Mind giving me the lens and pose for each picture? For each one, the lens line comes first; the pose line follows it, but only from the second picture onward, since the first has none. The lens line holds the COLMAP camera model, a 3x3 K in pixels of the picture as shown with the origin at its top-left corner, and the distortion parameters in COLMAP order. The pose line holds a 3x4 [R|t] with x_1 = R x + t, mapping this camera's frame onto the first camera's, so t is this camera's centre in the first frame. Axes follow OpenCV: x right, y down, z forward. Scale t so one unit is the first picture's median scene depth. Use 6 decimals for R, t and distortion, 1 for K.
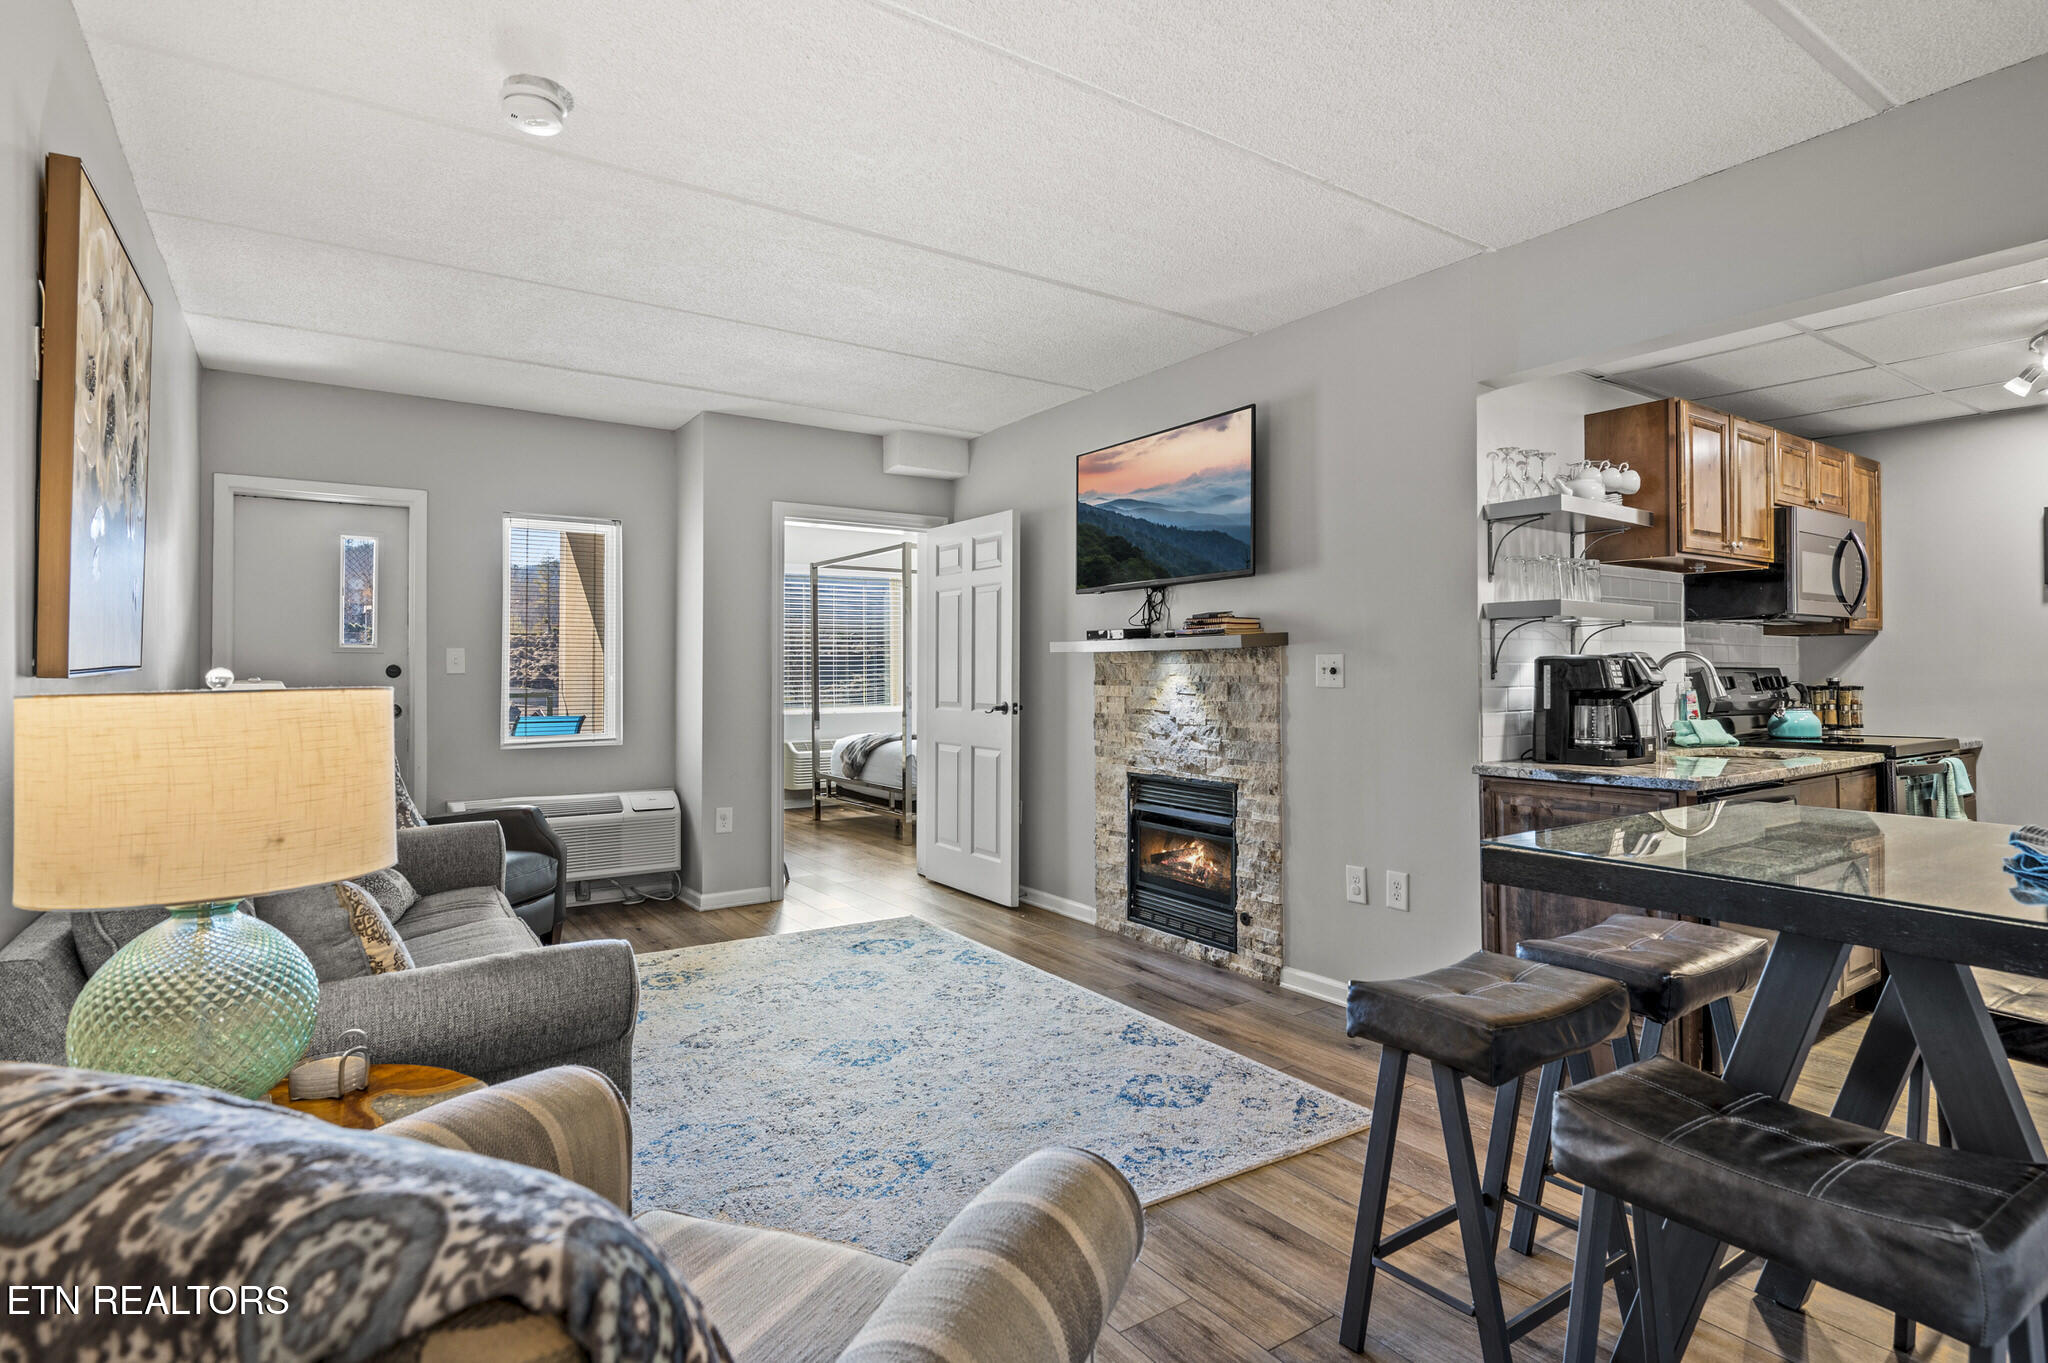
lens RADIAL K [[1035.5, 0, 1035.1], [0, 1035.5, 653.9], [0, 0, 1]] dist [-0.002076, -0.000558]
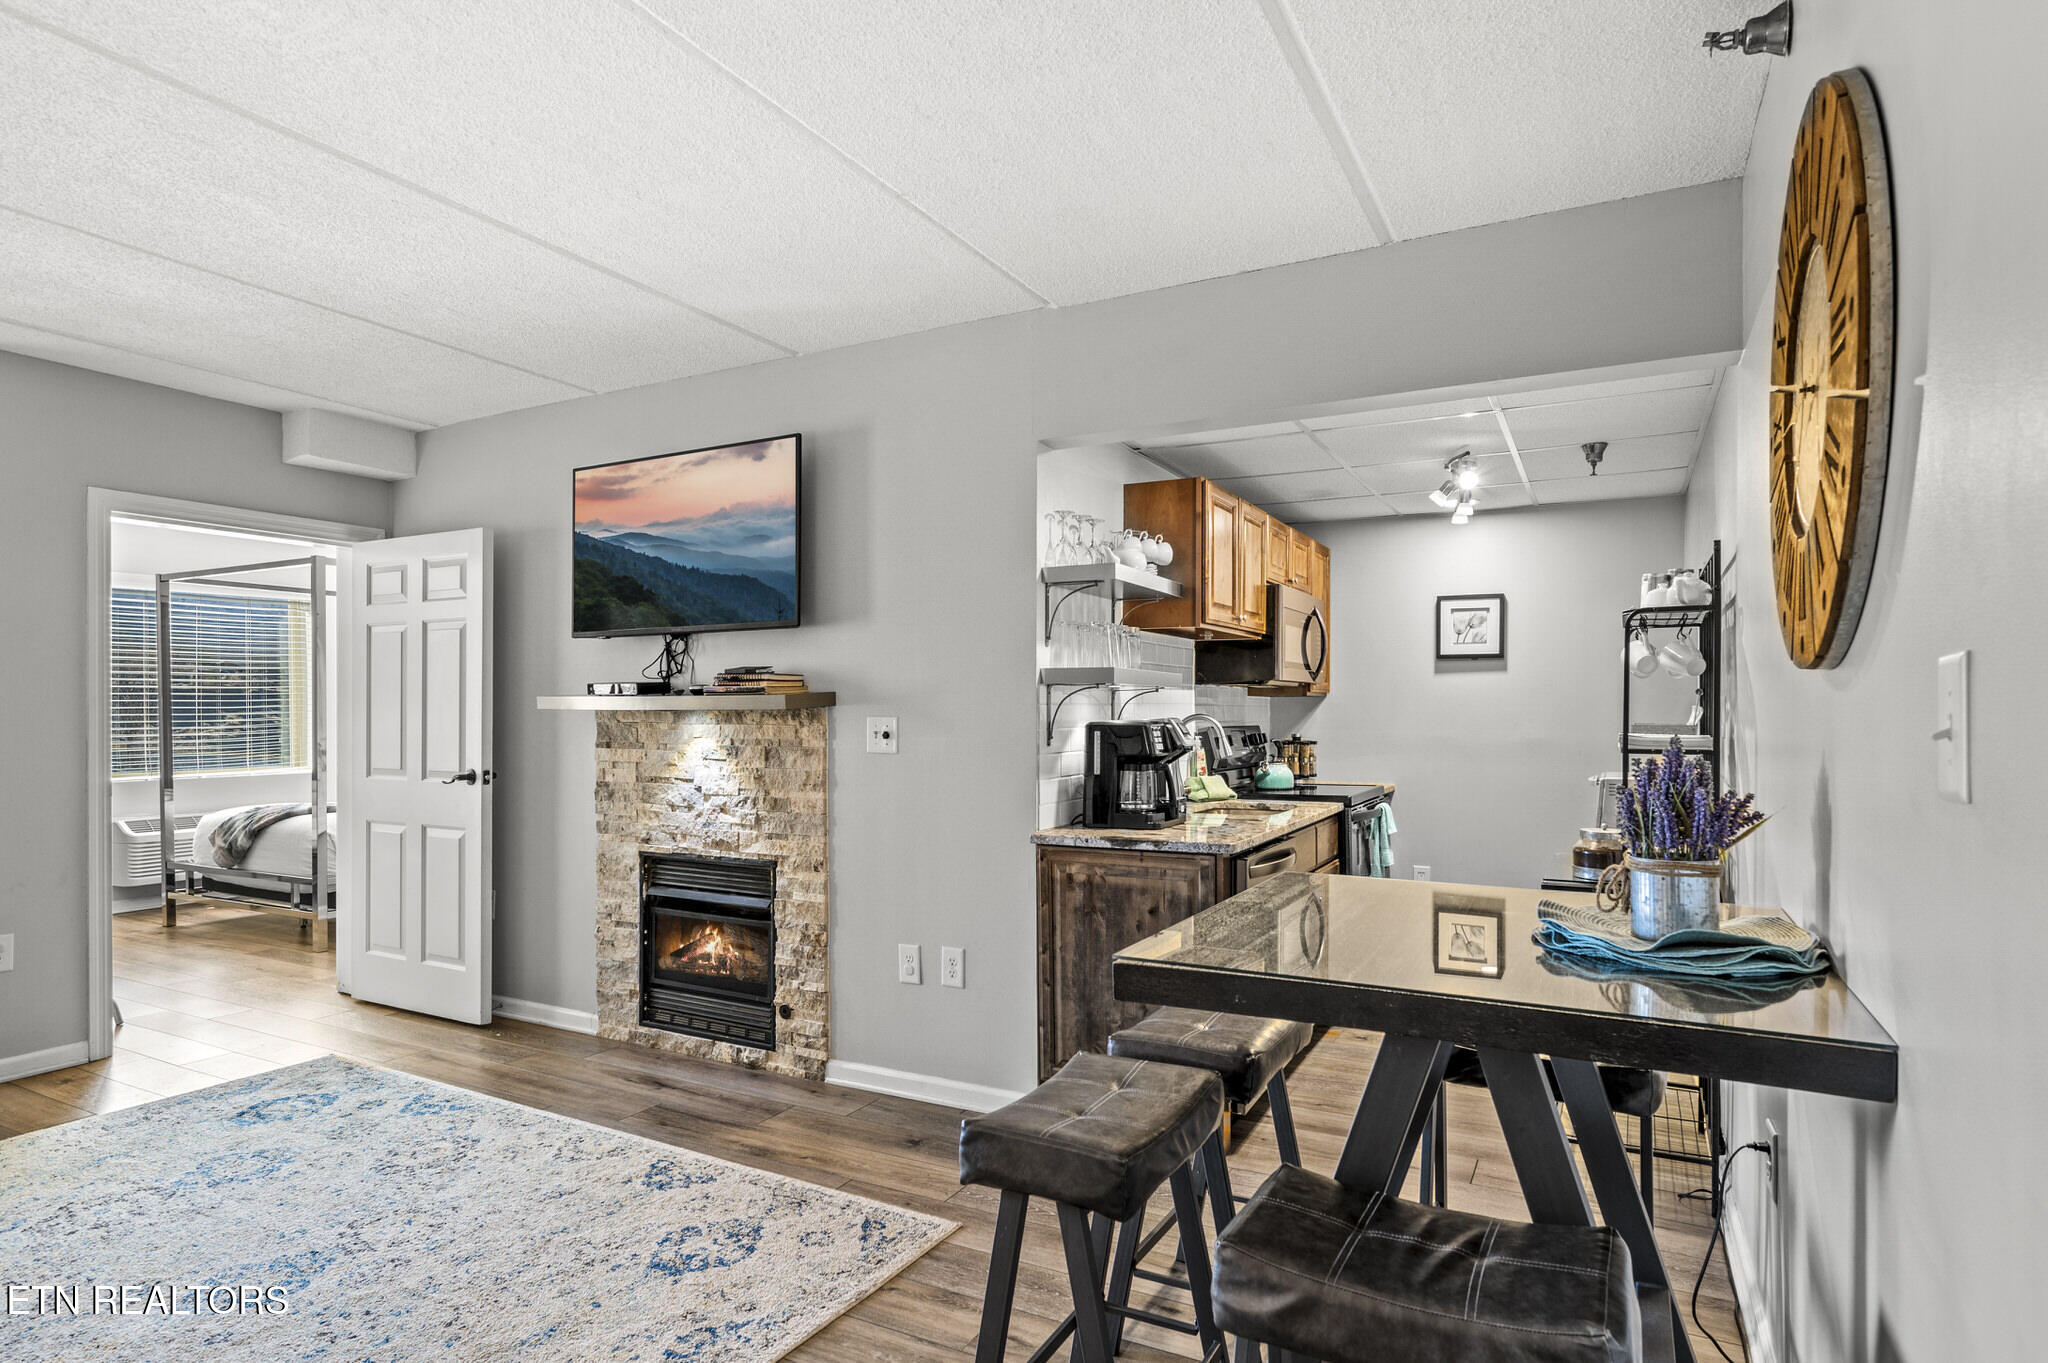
lens RADIAL K [[1072.1, 0, 1065.8], [0, 1072.1, 713.9], [0, 0, 1]] dist [-0.003044, -0.000055]
pose [[0.881227, 0.000239, 0.472693, -0.020725], [-0.009498, 0.999807, 0.017201, -0.019113], [-0.472598, -0.019647, 0.881059, 0.077894]]
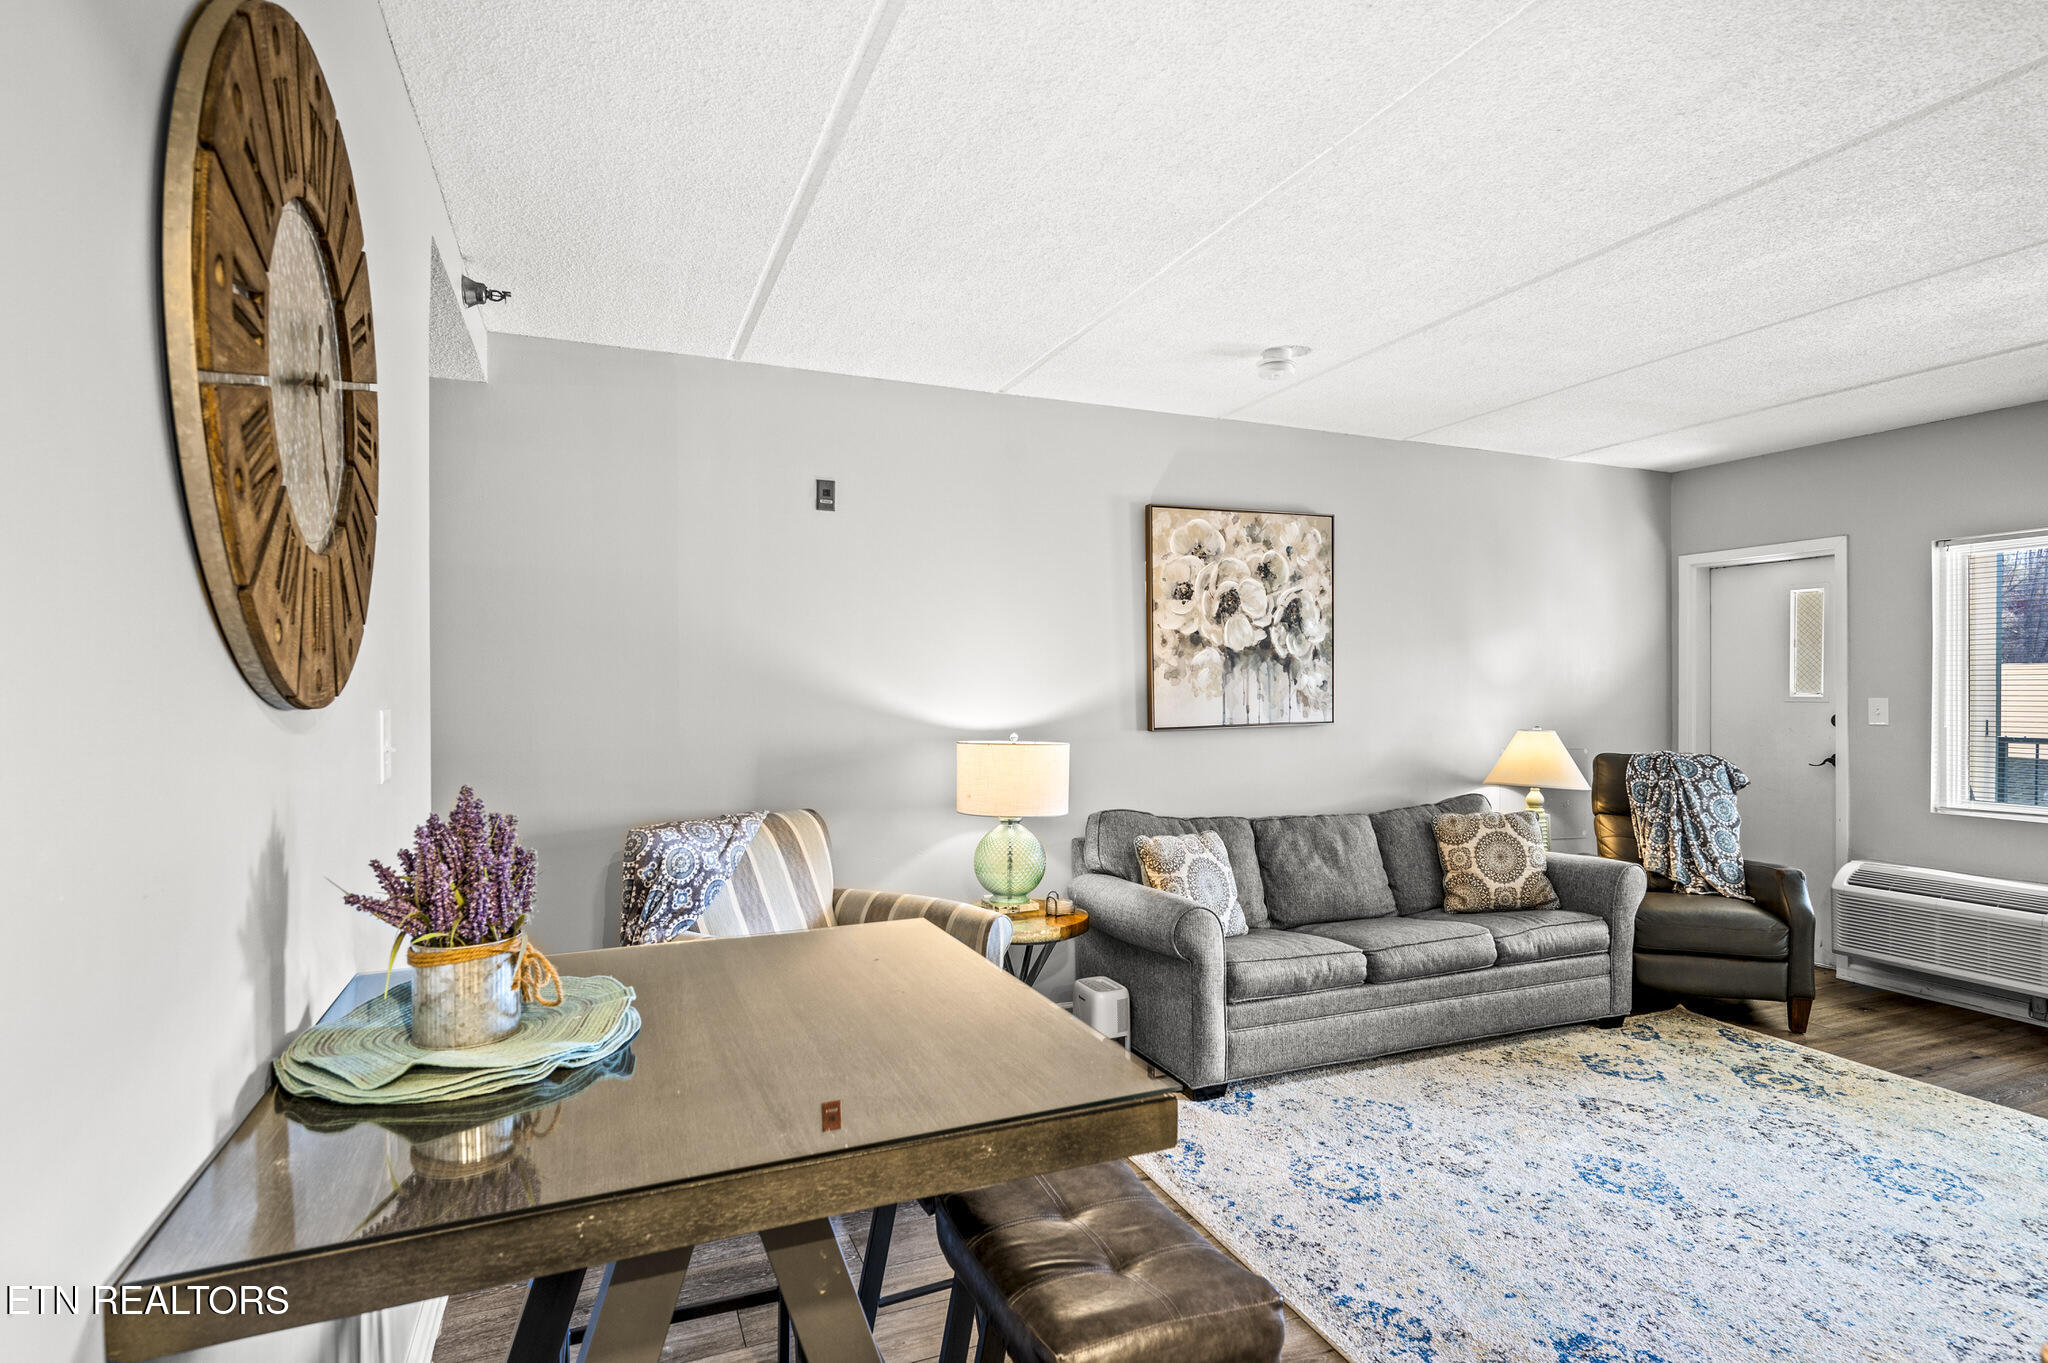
lens RADIAL K [[1039.9, 0, 1035.2], [0, 1039.9, 697.5], [0, 0, 1]] dist [-0.000170, -0.000460]
pose [[-0.195587, 0.008599, -0.980649, 0.634895], [0.018734, 0.999812, 0.005030, -0.030592], [0.980507, -0.017388, -0.195712, 0.548681]]
